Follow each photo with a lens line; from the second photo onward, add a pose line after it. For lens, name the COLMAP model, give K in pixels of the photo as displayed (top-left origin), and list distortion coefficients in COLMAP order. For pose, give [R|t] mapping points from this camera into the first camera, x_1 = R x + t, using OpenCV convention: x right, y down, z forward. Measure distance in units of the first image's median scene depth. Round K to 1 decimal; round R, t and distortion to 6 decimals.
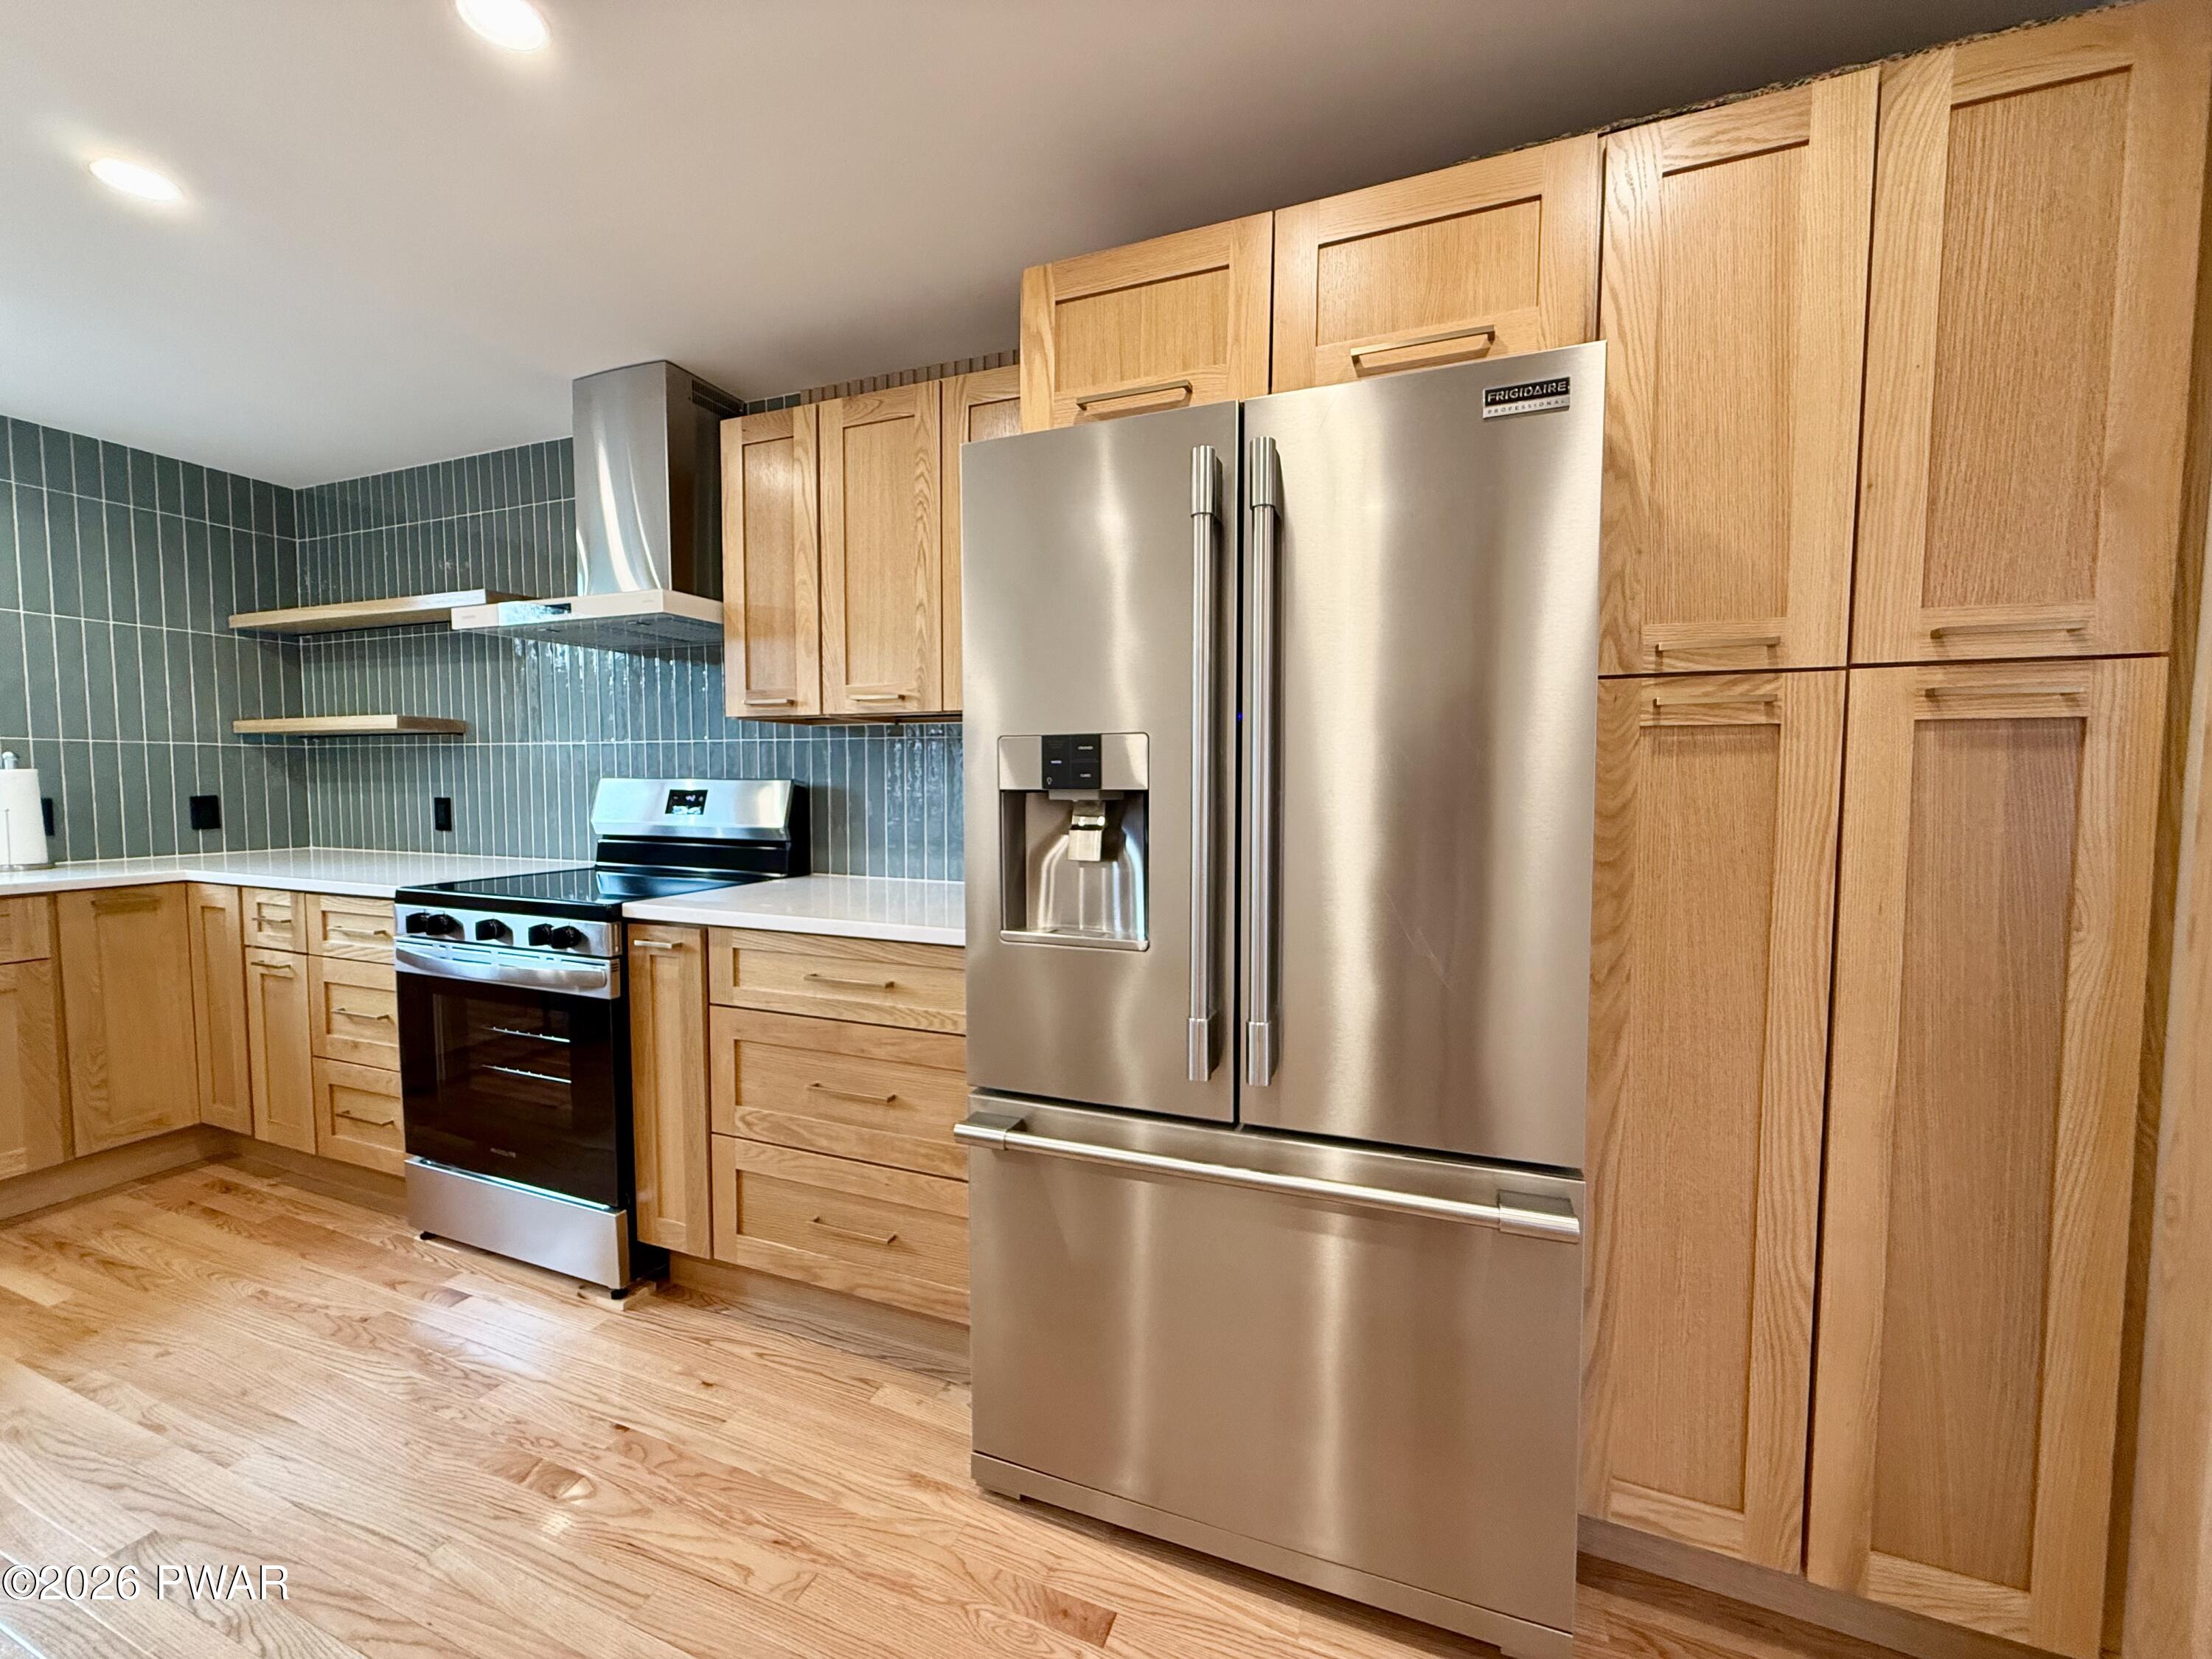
lens RADIAL K [[881.6, 0, 1099.3], [0, 881.6, 826.8], [0, 0, 1]] dist [-0.000292, 0.000426]
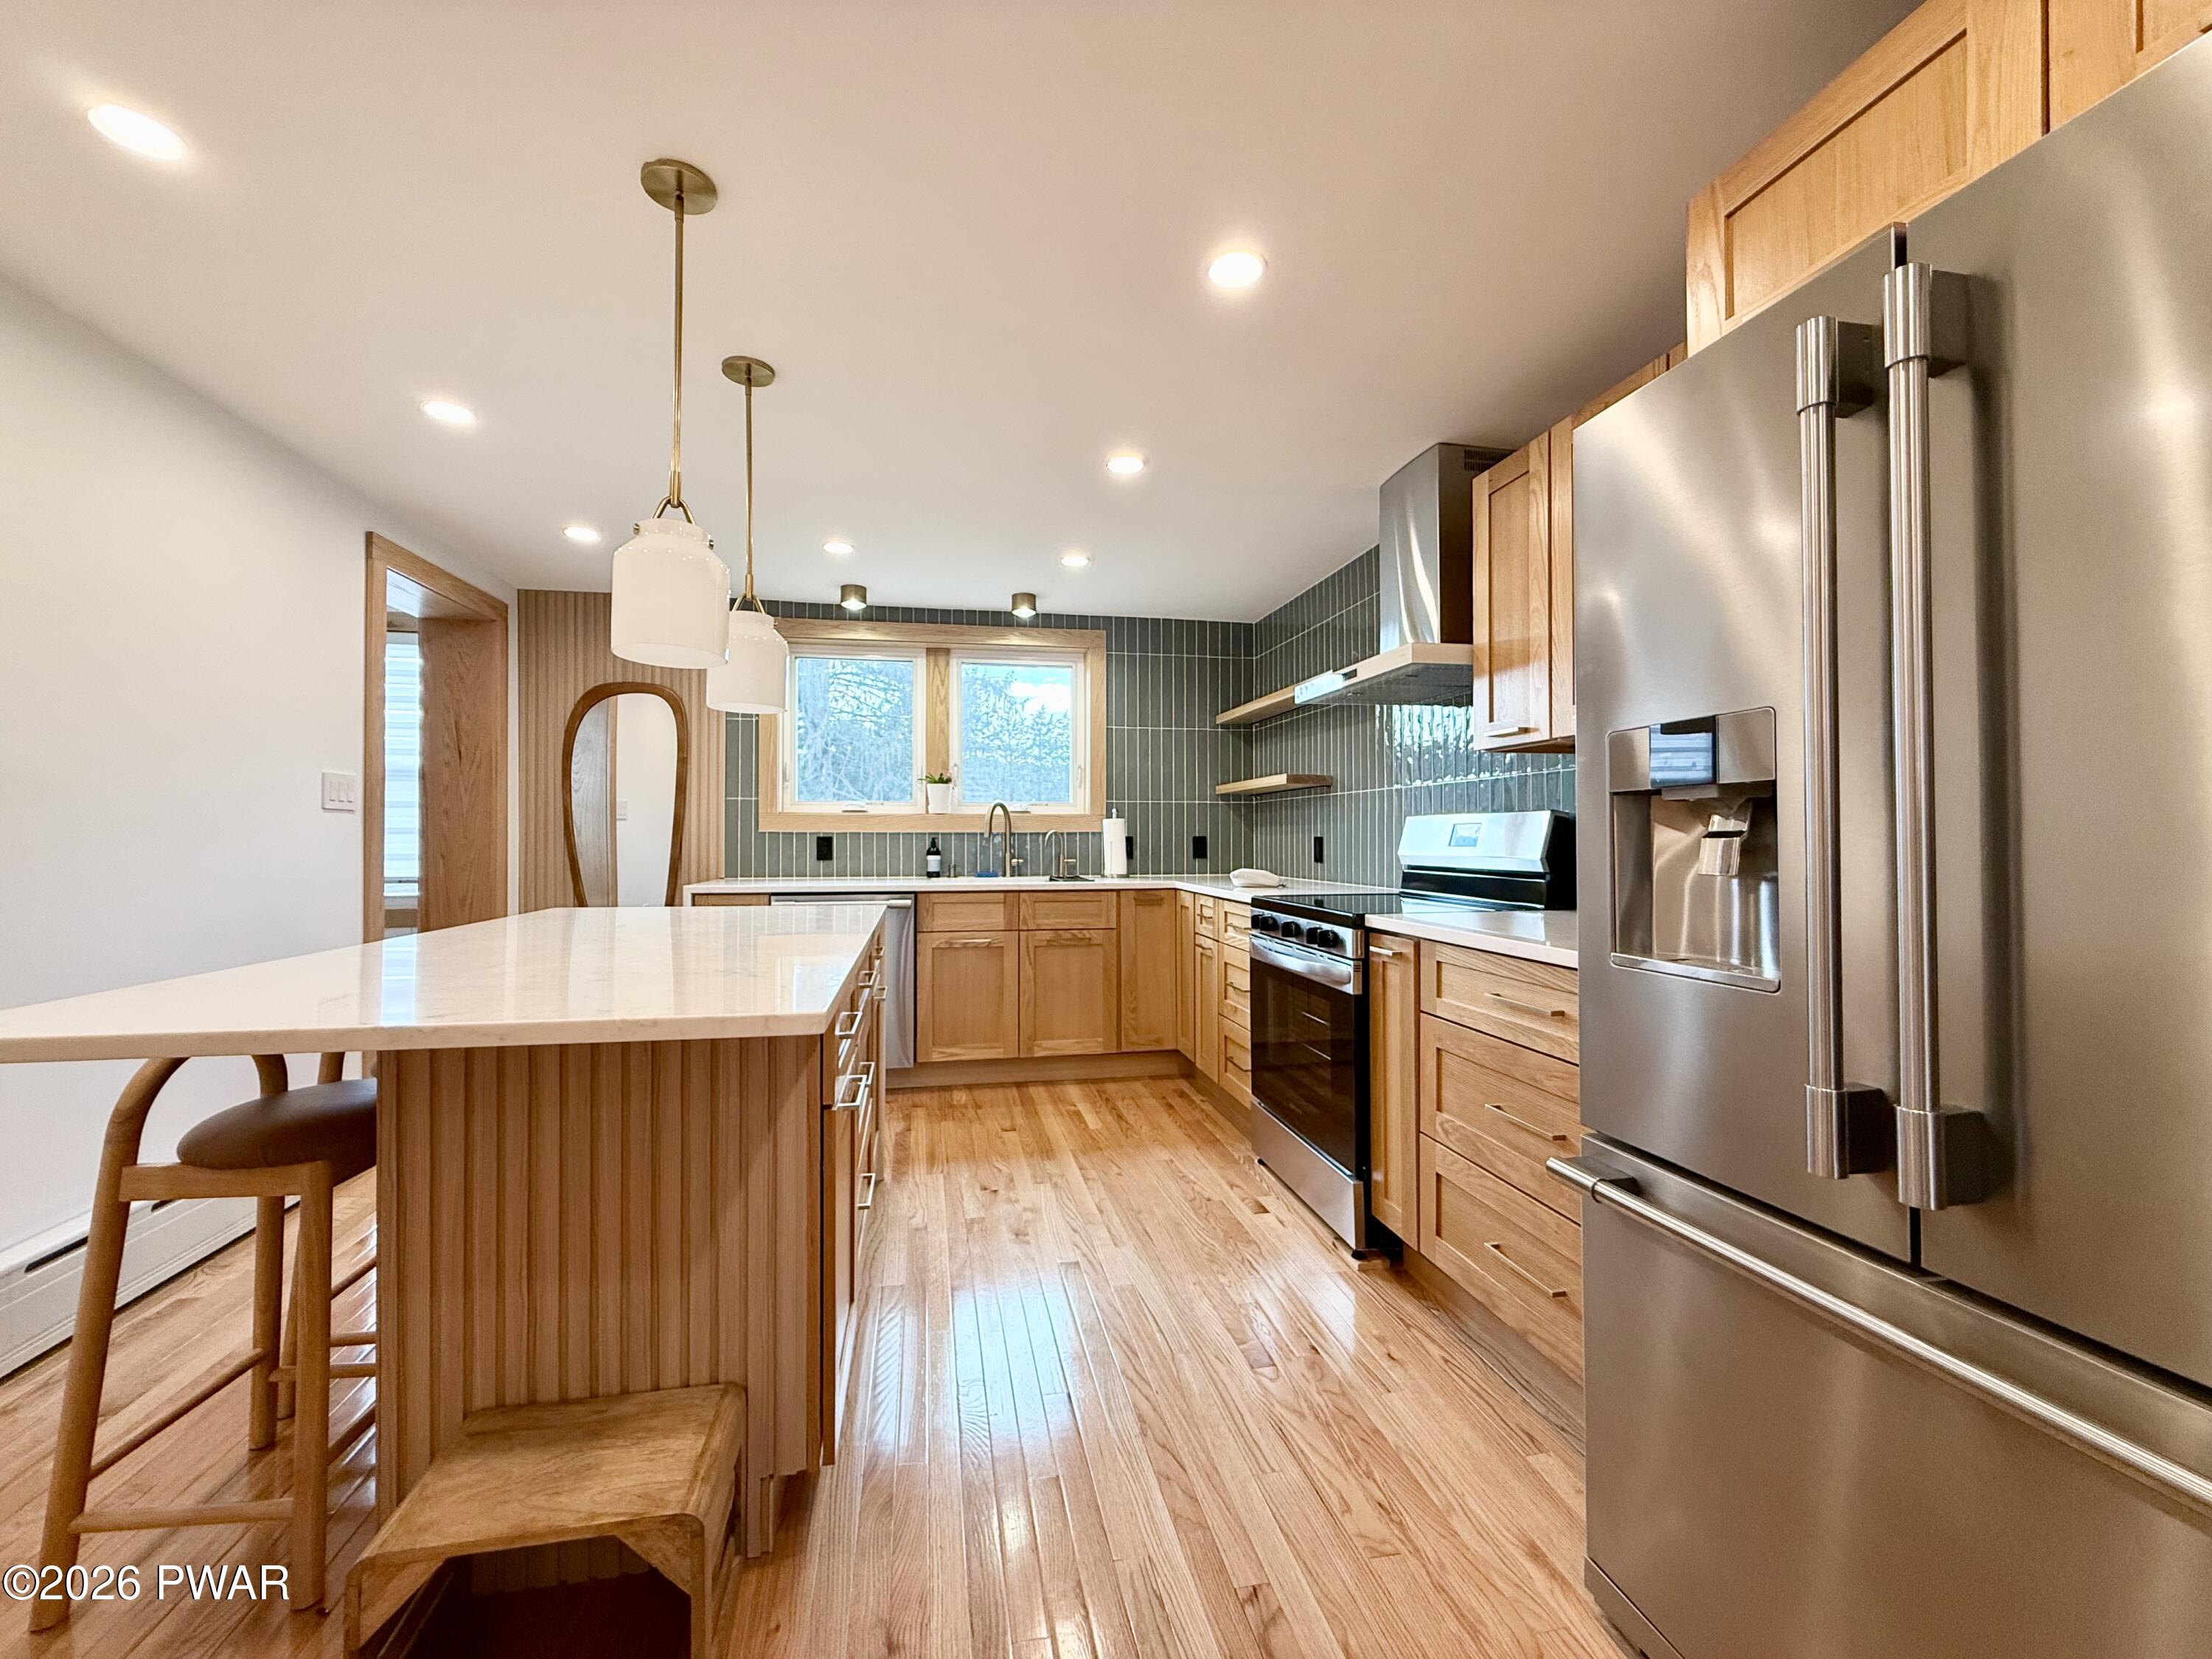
lens RADIAL K [[881.6, 0, 1099.3], [0, 881.6, 826.8], [0, 0, 1]] dist [-0.000292, 0.000426]
pose [[0.540899, -0.014608, -0.840961, 0.236099], [-0.043972, 0.997991, -0.045618, 0.036843], [0.839937, 0.061653, 0.539170, 0.058186]]
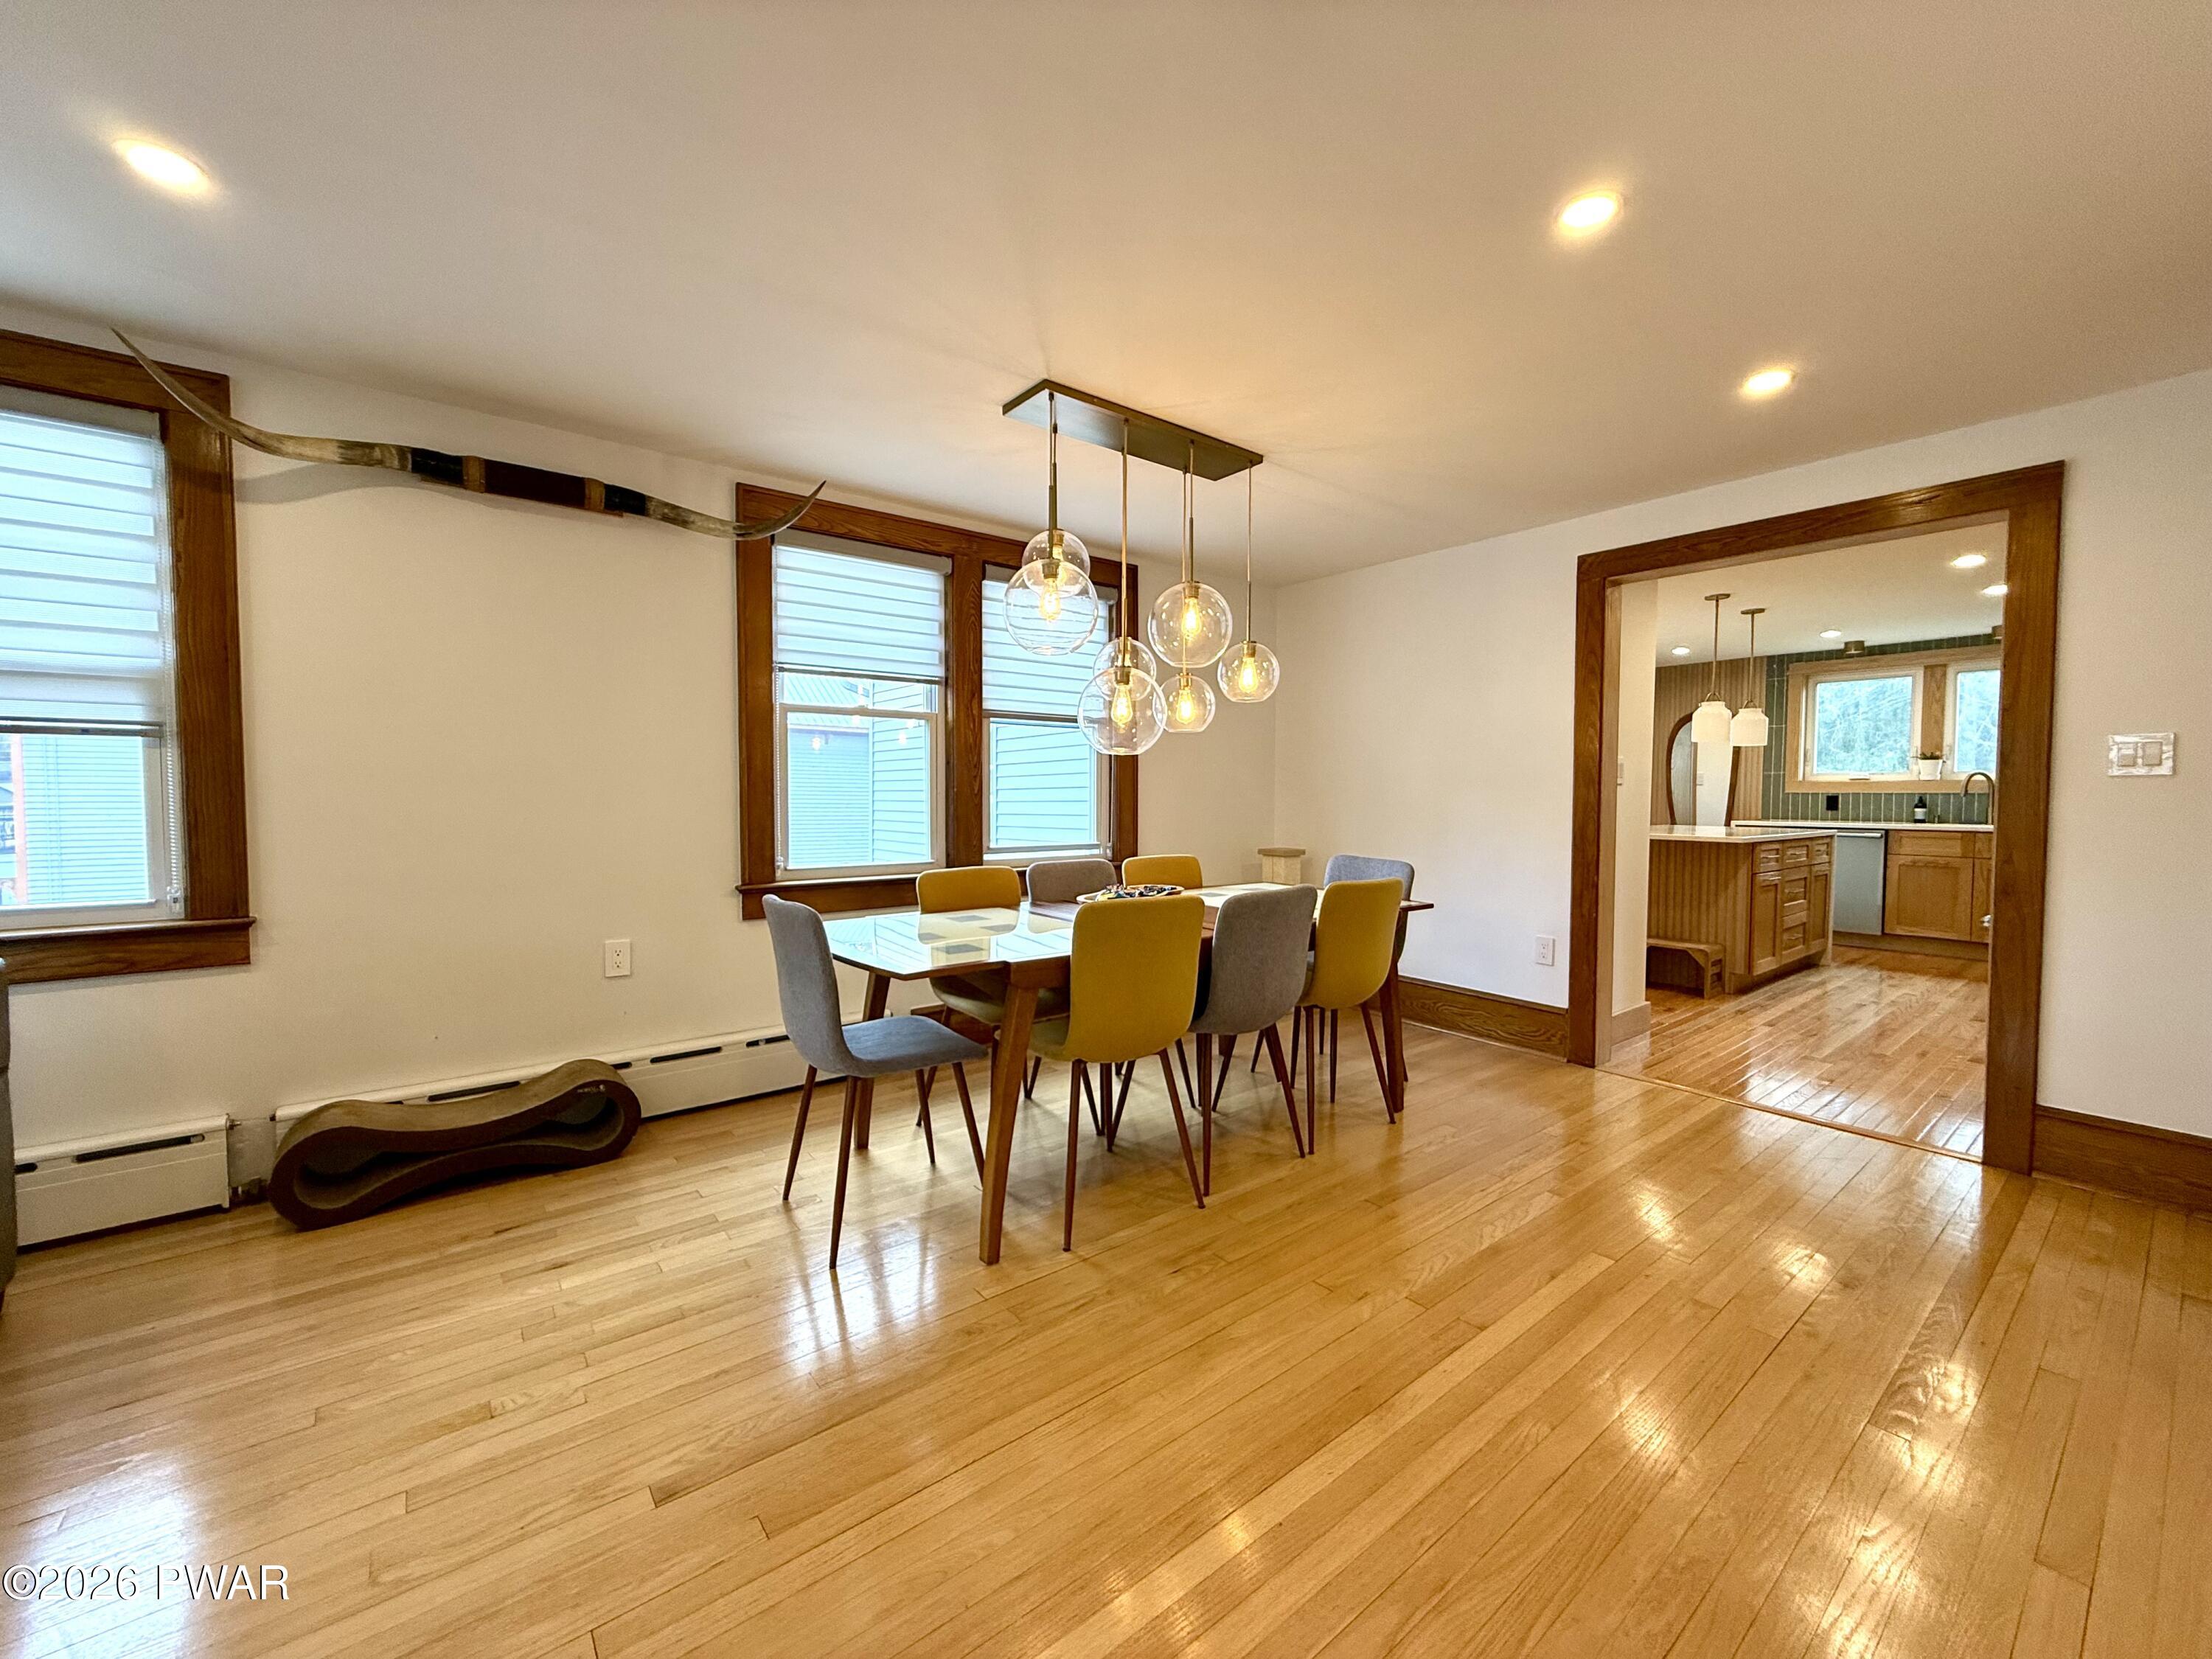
lens RADIAL K [[881.6, 0, 1099.3], [0, 881.6, 826.8], [0, 0, 1]] dist [-0.000292, 0.000426]
pose [[-0.505725, 0.029499, -0.862190, 2.373103], [-0.050348, 0.996703, 0.063633, 0.039961], [0.861224, 0.075590, -0.502572, -0.063967]]
